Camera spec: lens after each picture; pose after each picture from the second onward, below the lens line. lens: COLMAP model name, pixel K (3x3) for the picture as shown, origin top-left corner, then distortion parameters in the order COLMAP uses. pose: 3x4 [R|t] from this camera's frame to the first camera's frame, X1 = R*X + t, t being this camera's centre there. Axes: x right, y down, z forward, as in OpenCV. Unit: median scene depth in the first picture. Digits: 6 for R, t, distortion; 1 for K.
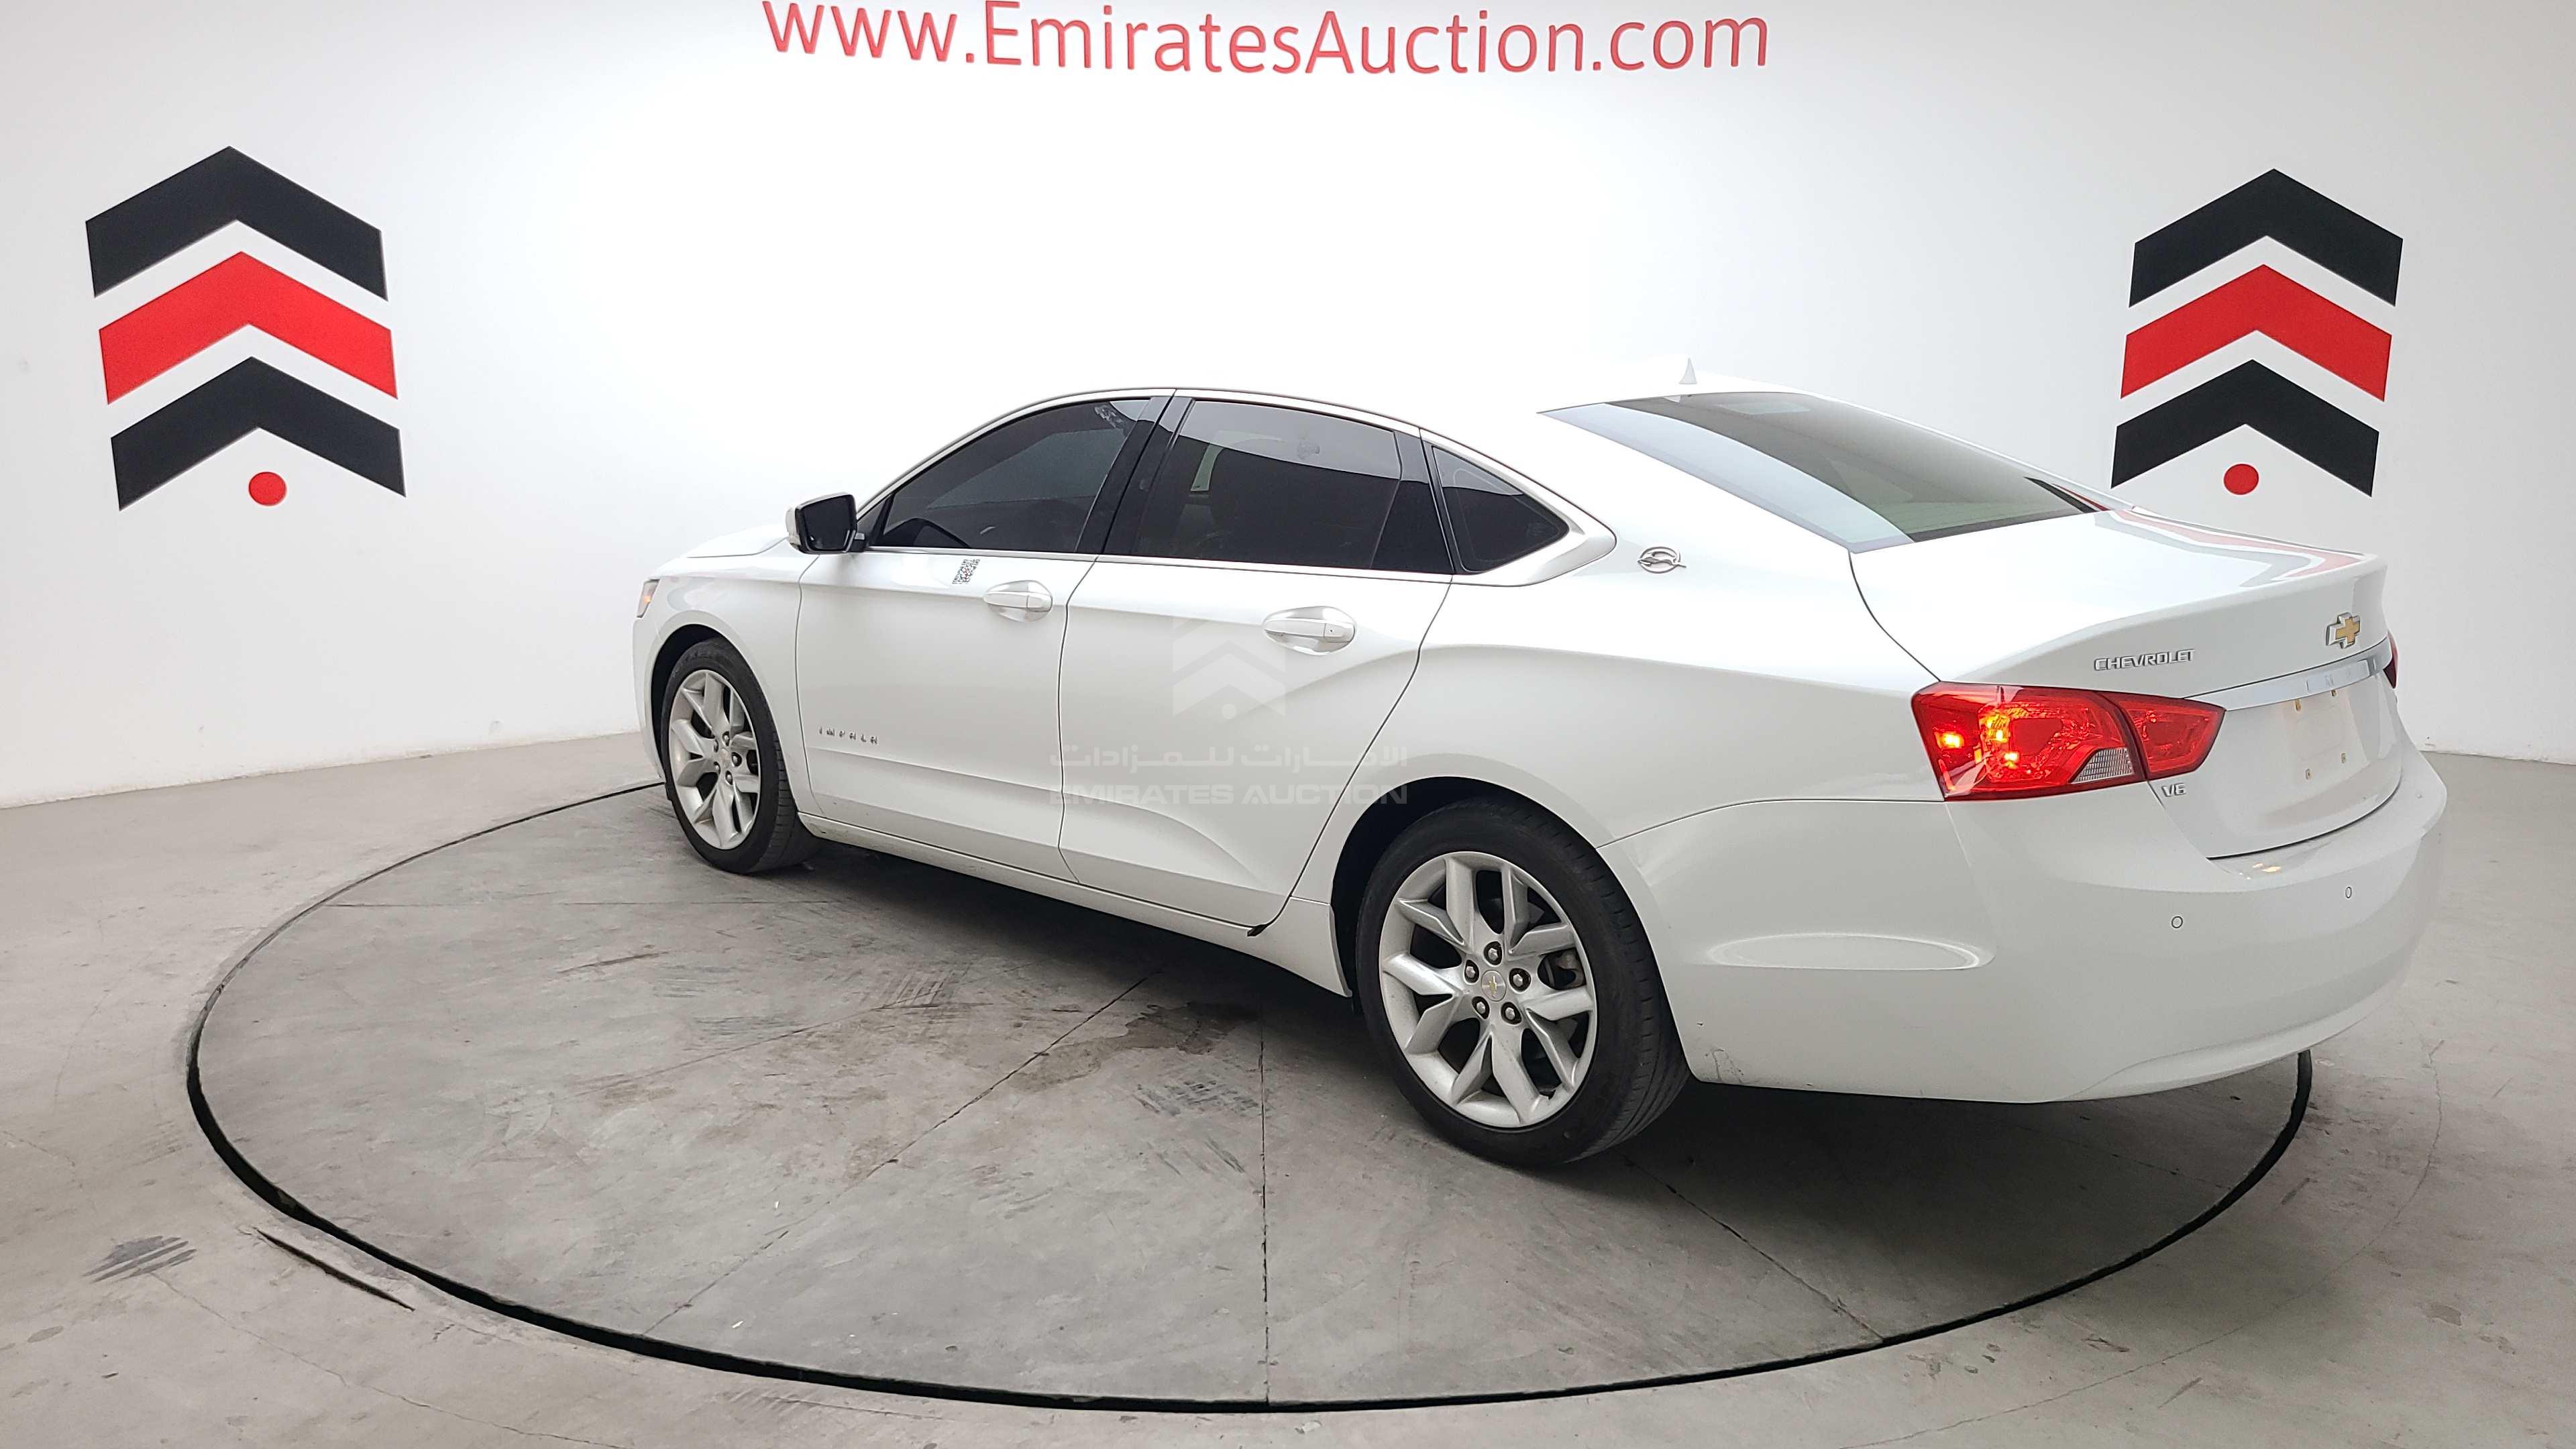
lens RADIAL K [[1937.5, 0, 1273.8], [0, 1937.5, 737.5], [0, 0, 1]] dist [0.024516, 0.000439]
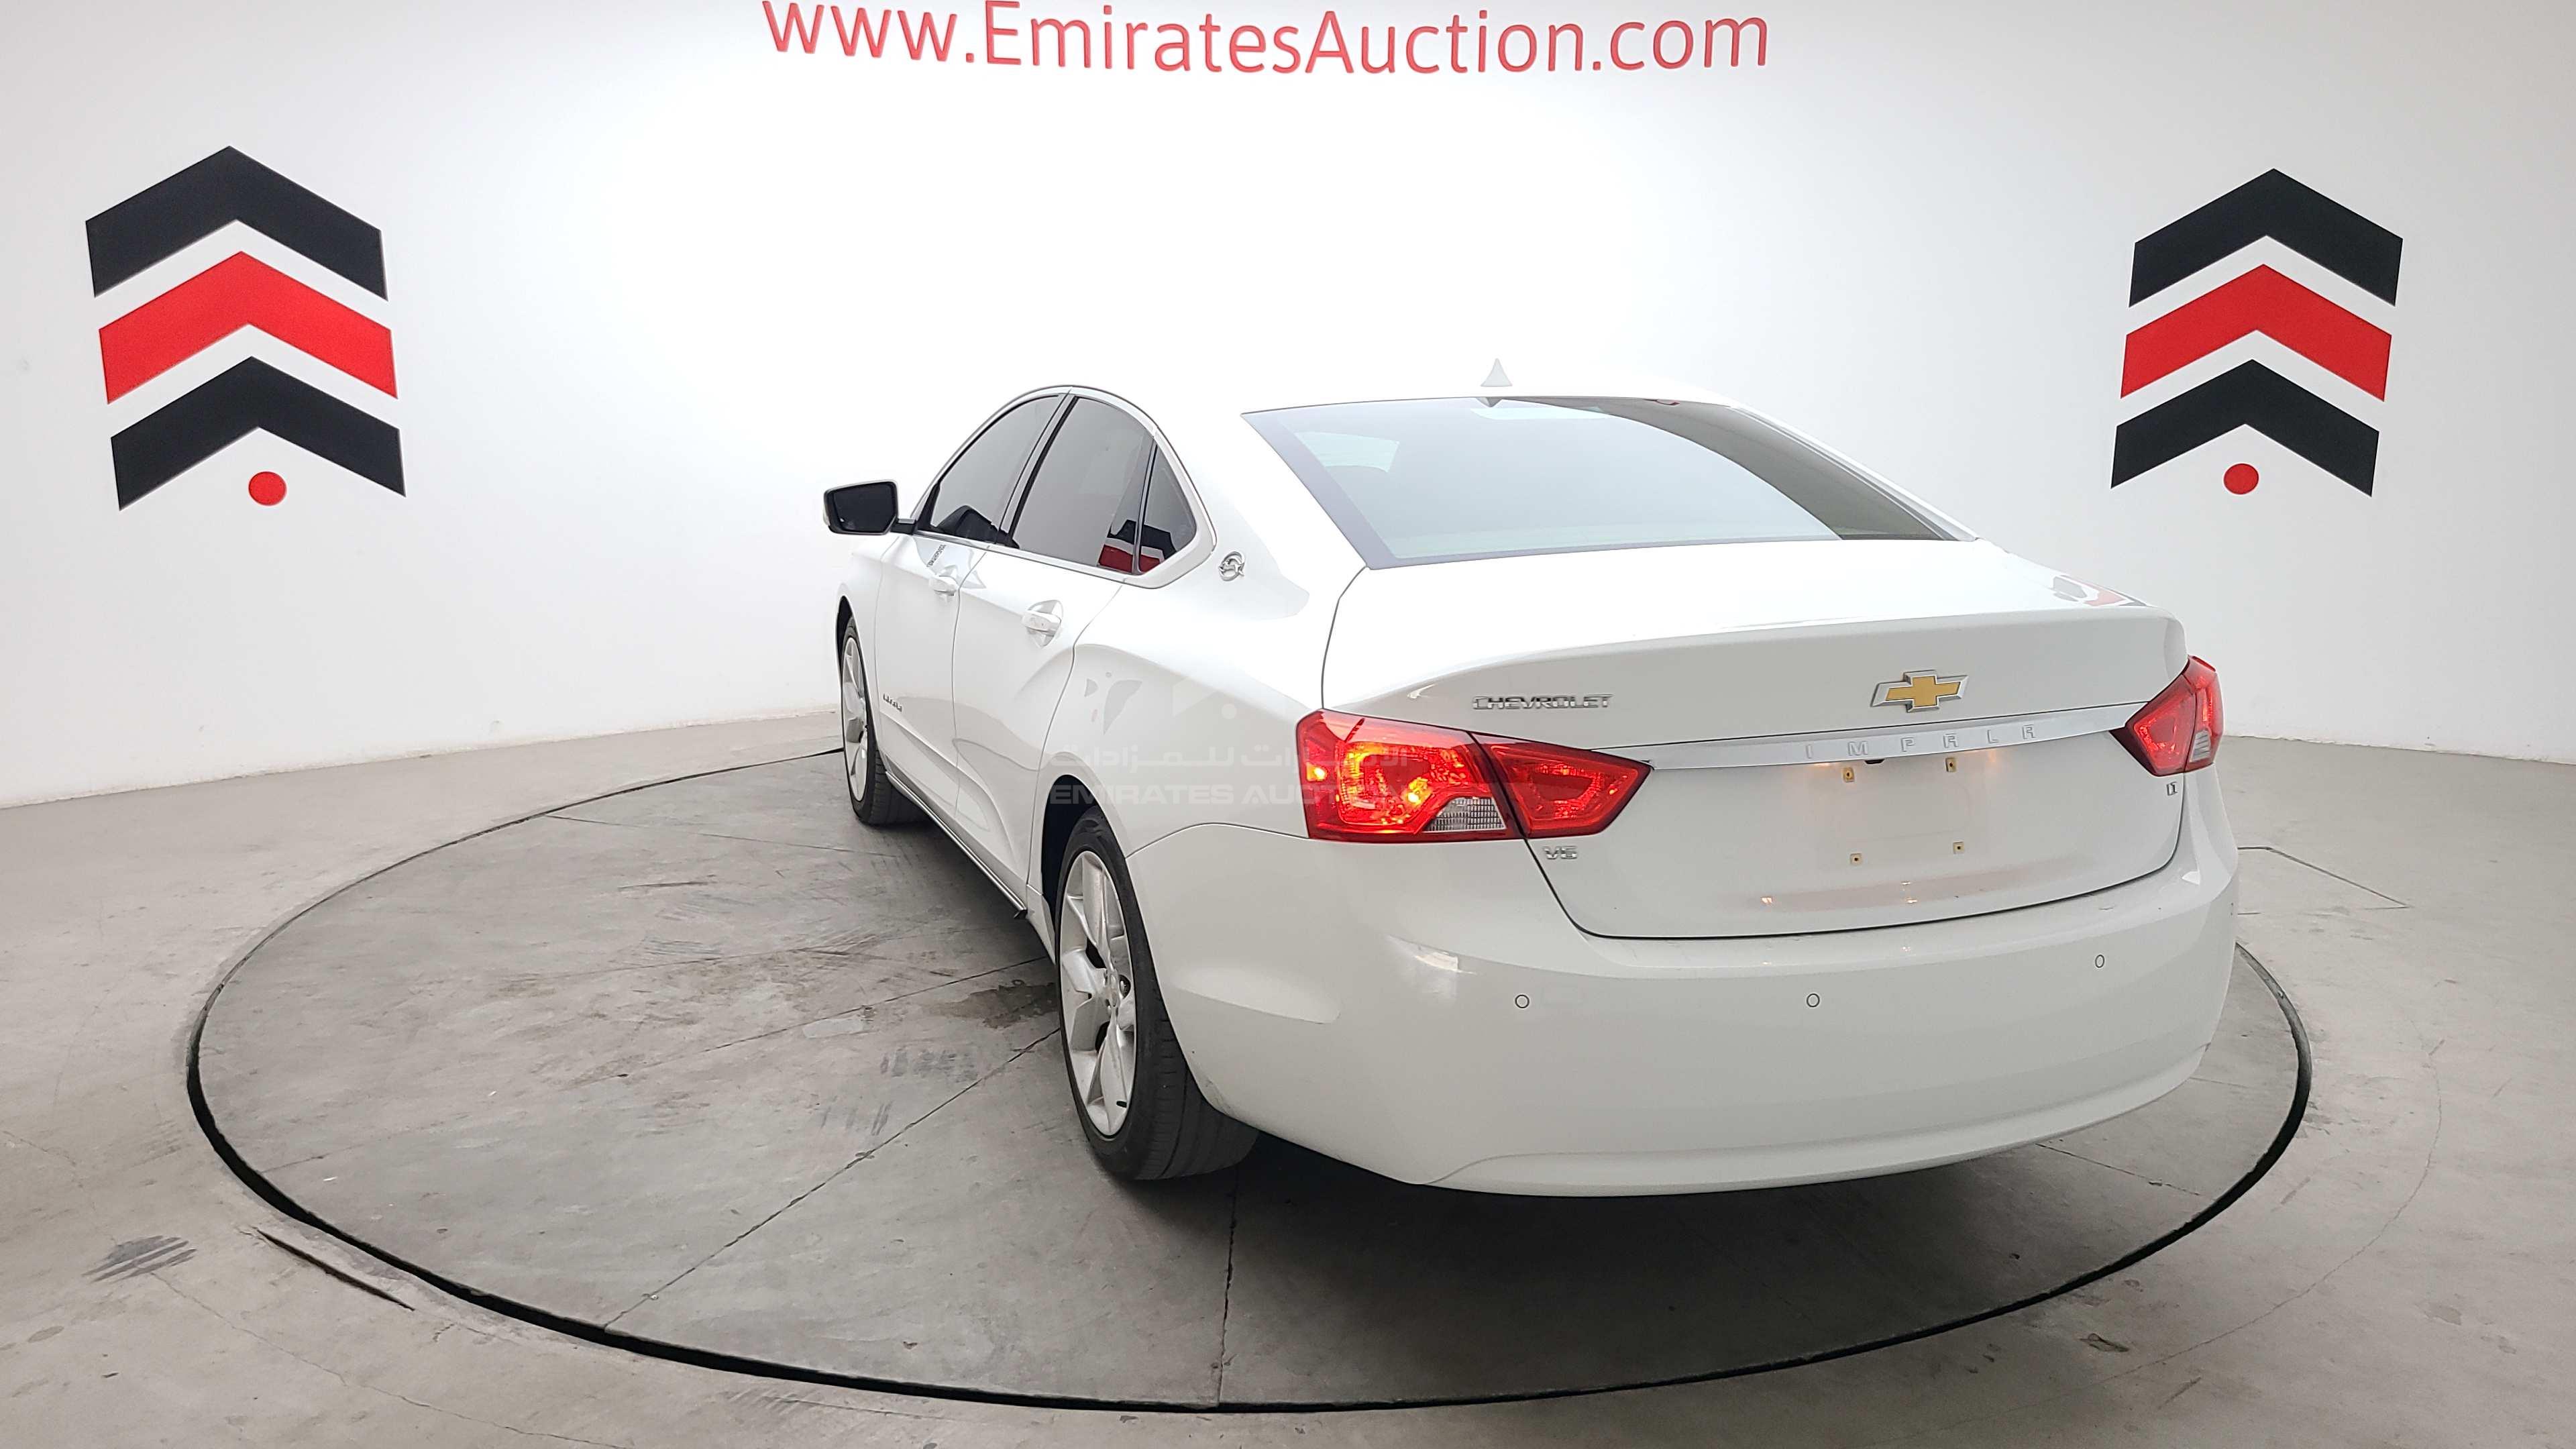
lens RADIAL K [[1954.8, 0, 1288.0], [0, 1954.8, 724.5], [0, 0, 1]] dist [0.022853, -0.000193]
pose [[0.913308, 0.079119, -0.399511, 0.576373], [-0.082493, 0.996553, 0.008773, -0.023185], [0.398828, 0.024945, 0.916686, 0.115354]]
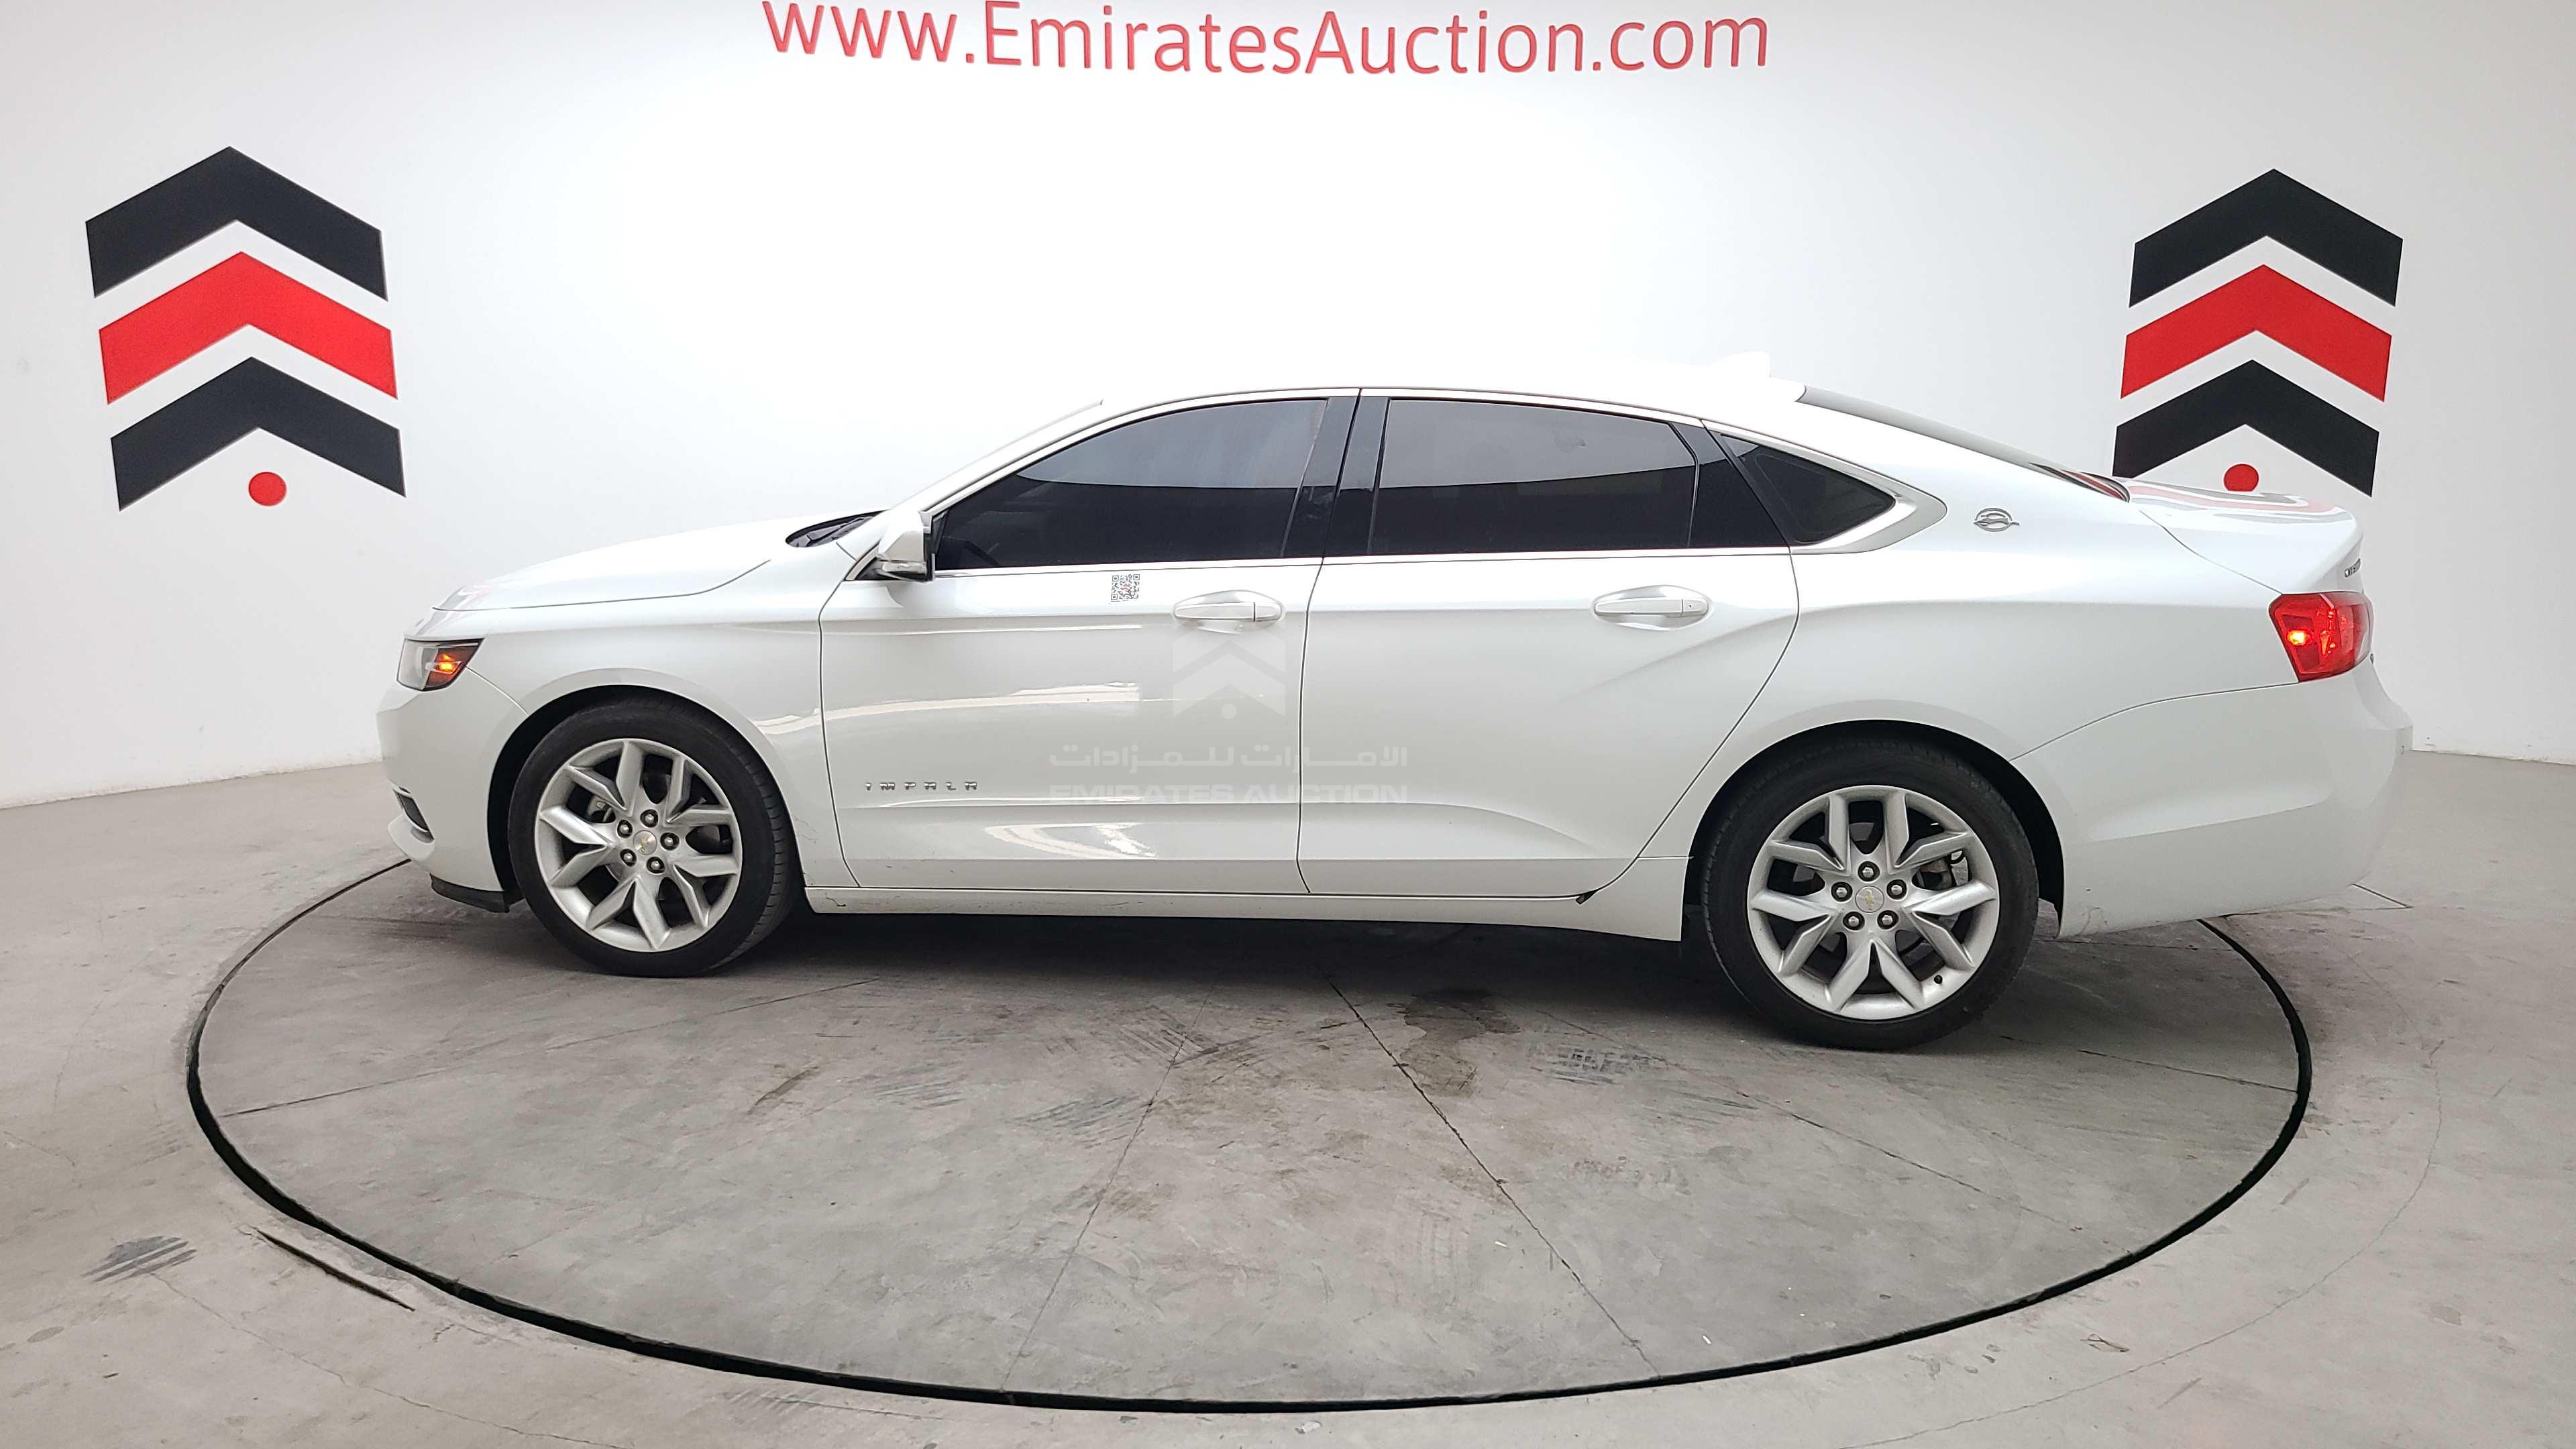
lens RADIAL K [[1948.4, 0, 1281.4], [0, 1948.4, 713.3], [0, 0, 1]] dist [0.018030, 0.003429]
pose [[0.808942, -0.115603, 0.576410, -0.813058], [0.117882, 0.992459, 0.033606, -0.060858], [-0.575948, 0.040763, 0.816470, 0.247790]]
